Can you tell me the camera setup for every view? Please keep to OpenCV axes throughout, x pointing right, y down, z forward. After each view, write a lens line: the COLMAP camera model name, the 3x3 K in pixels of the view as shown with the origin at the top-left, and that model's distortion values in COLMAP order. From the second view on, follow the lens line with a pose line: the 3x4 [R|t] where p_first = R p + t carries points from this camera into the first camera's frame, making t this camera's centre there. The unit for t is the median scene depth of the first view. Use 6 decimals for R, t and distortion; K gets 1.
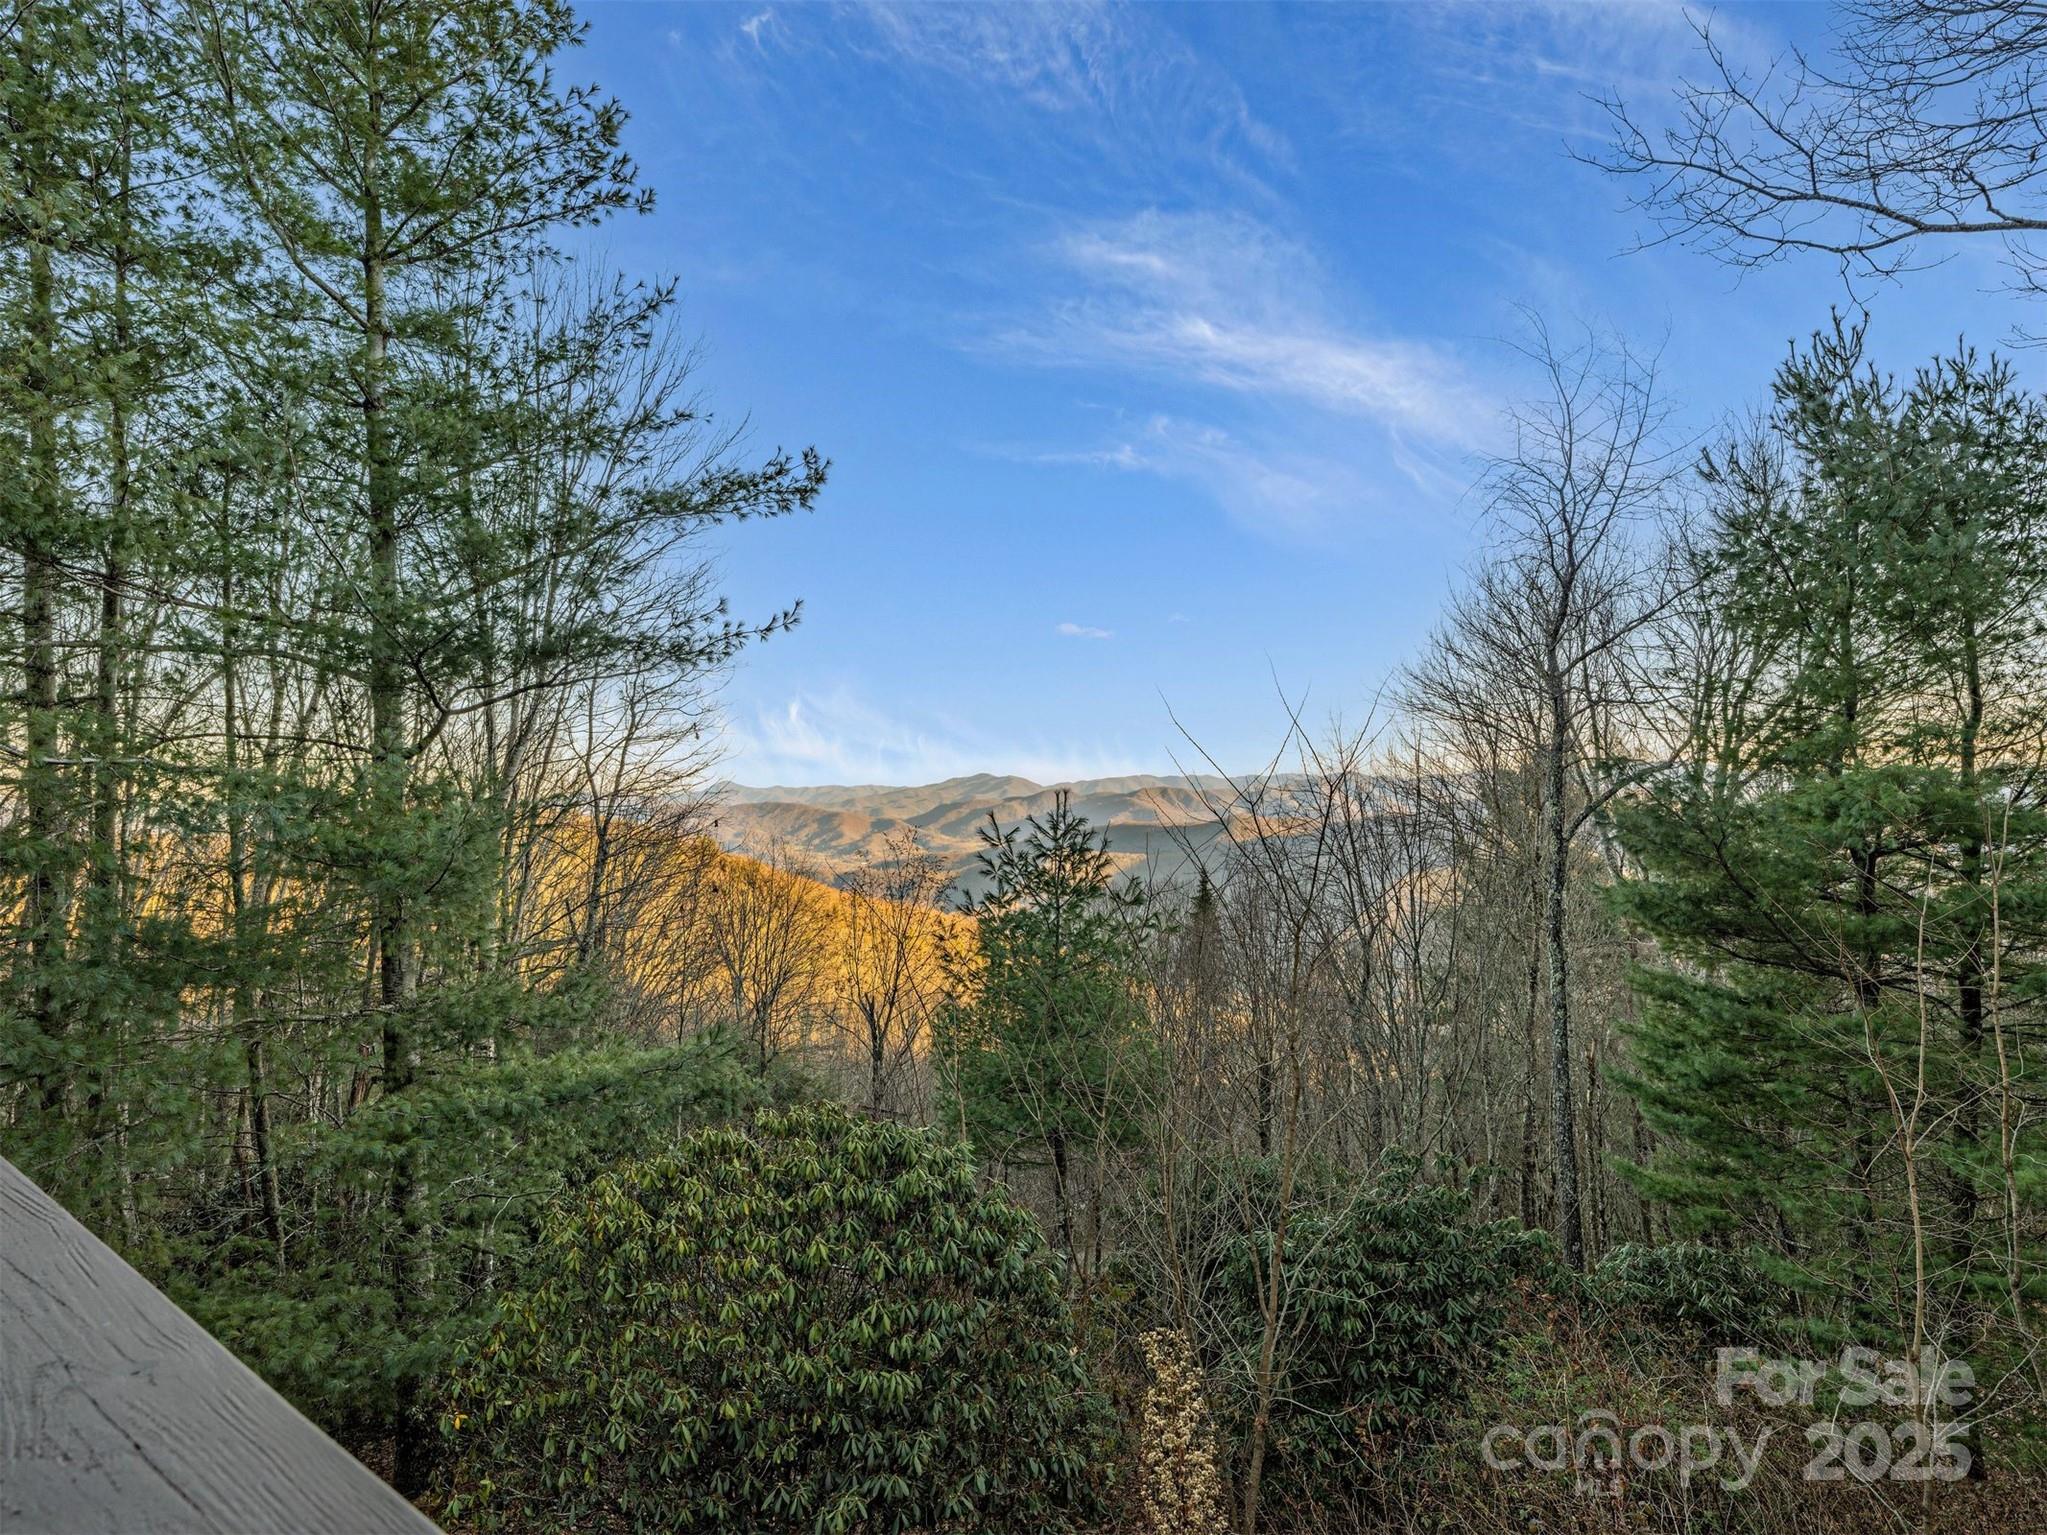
lens RADIAL K [[1144.4, 0, 1033.9], [0, 1144.4, 754.4], [0, 0, 1]] dist [0.003289, -0.000813]
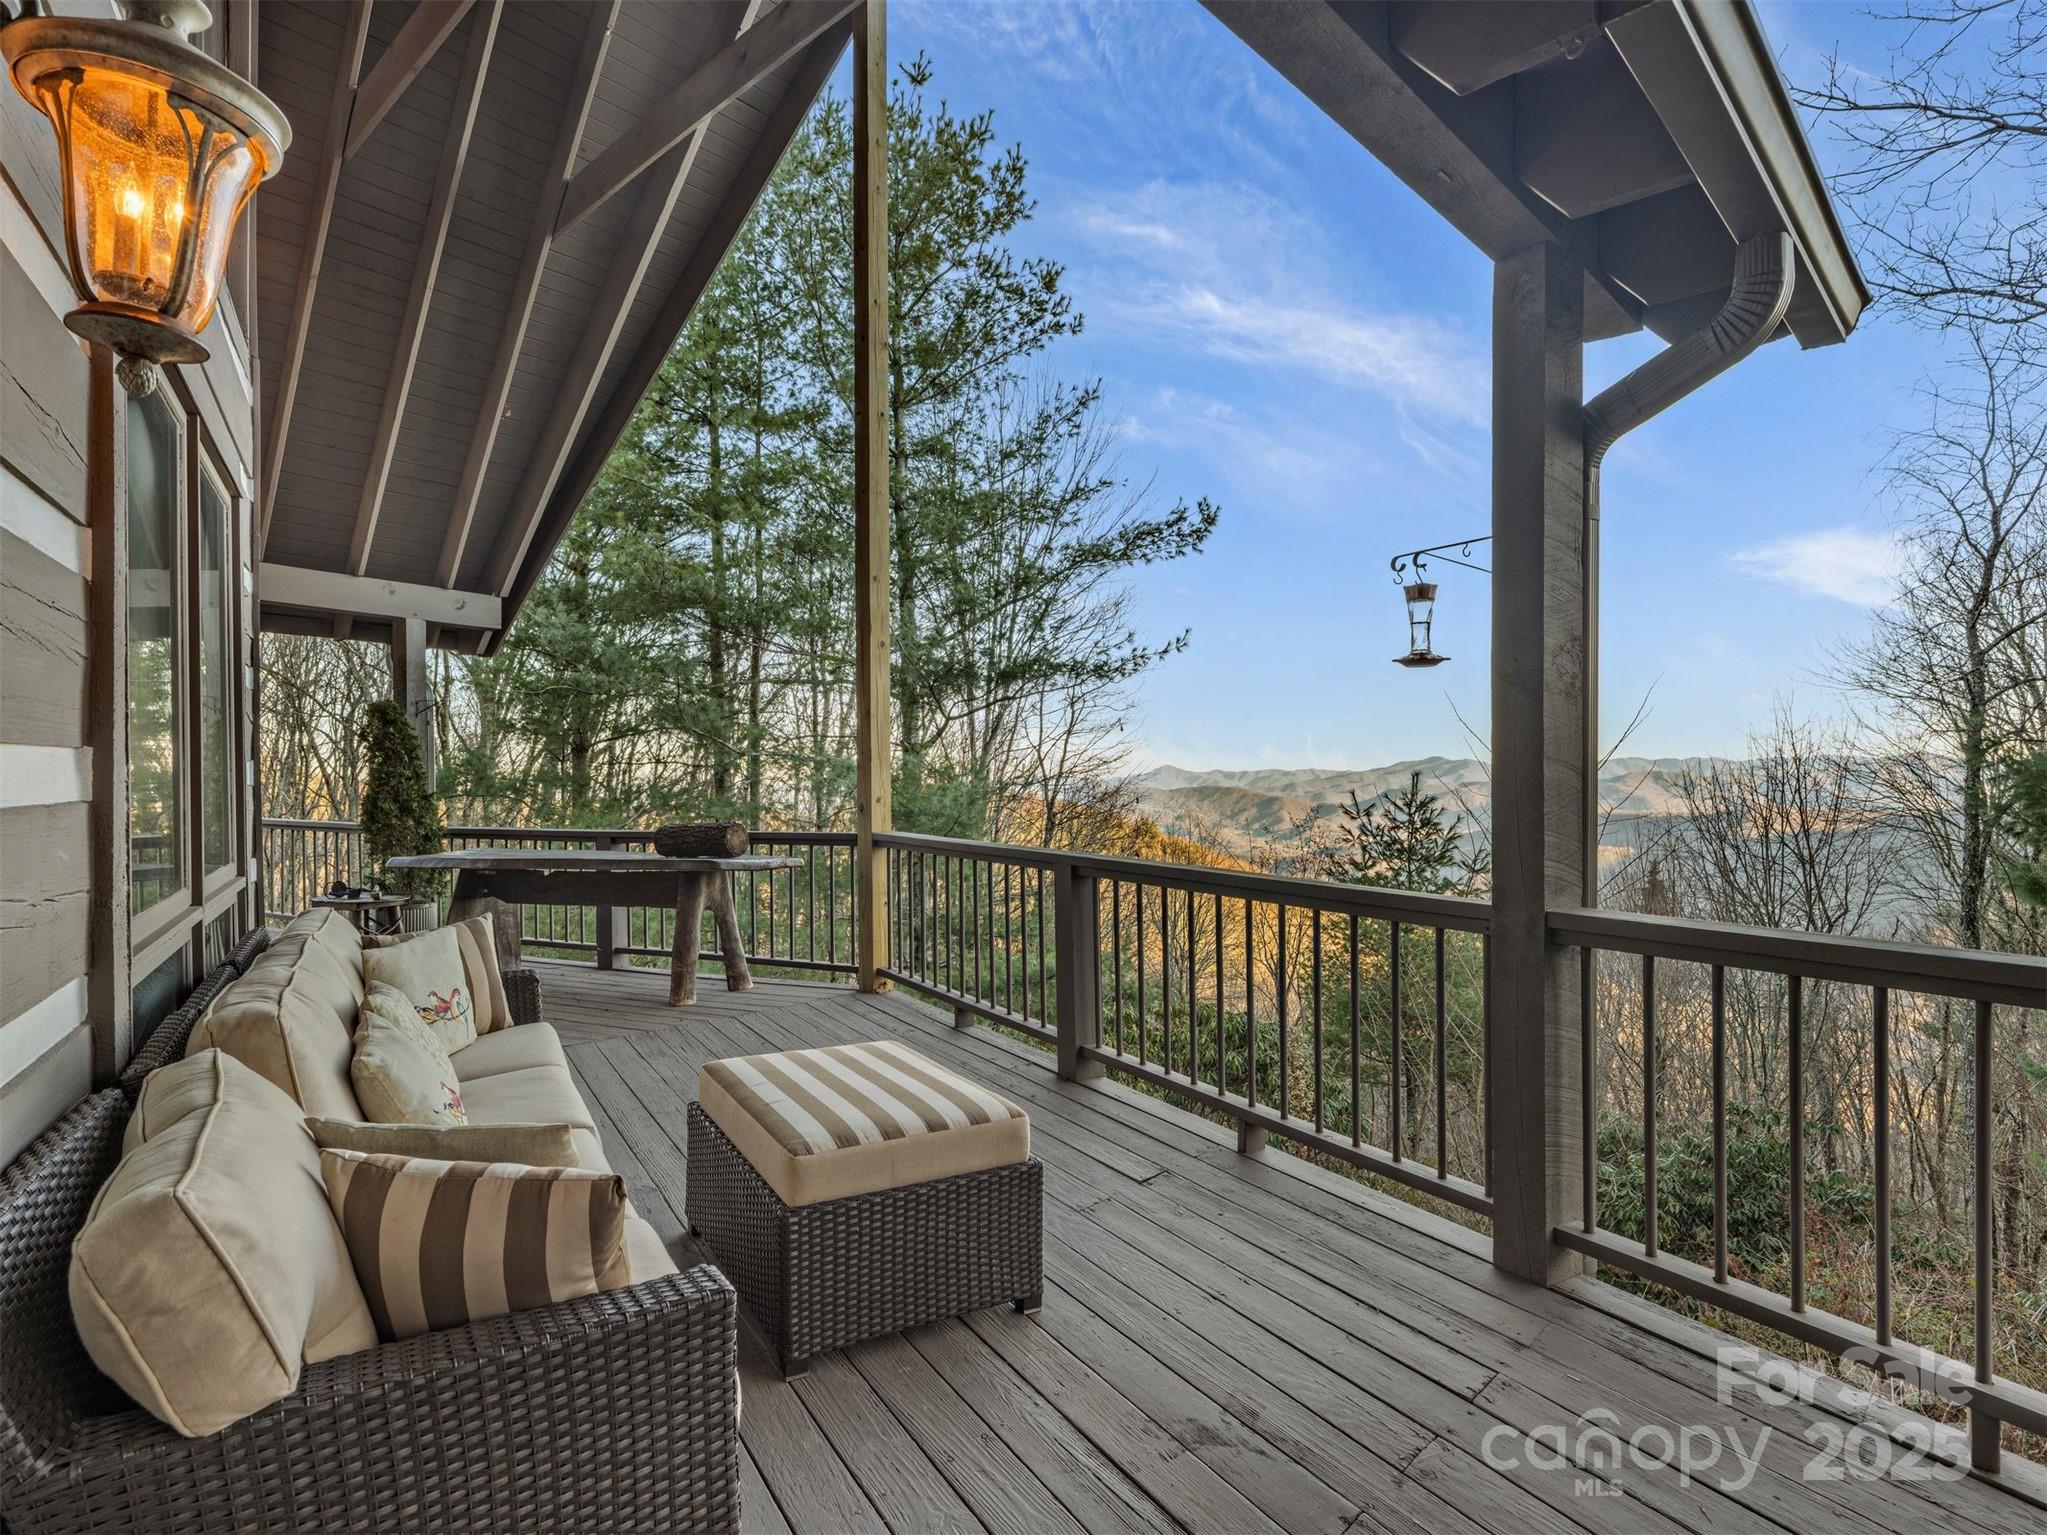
lens RADIAL K [[1144.4, 0, 1033.9], [0, 1144.4, 754.4], [0, 0, 1]] dist [0.003289, -0.000813]
pose [[0.930016, -0.003037, -0.367506, 0.098863], [0.008179, 0.999889, 0.012434, -0.006296], [0.367428, -0.014569, 0.929938, -0.252430]]
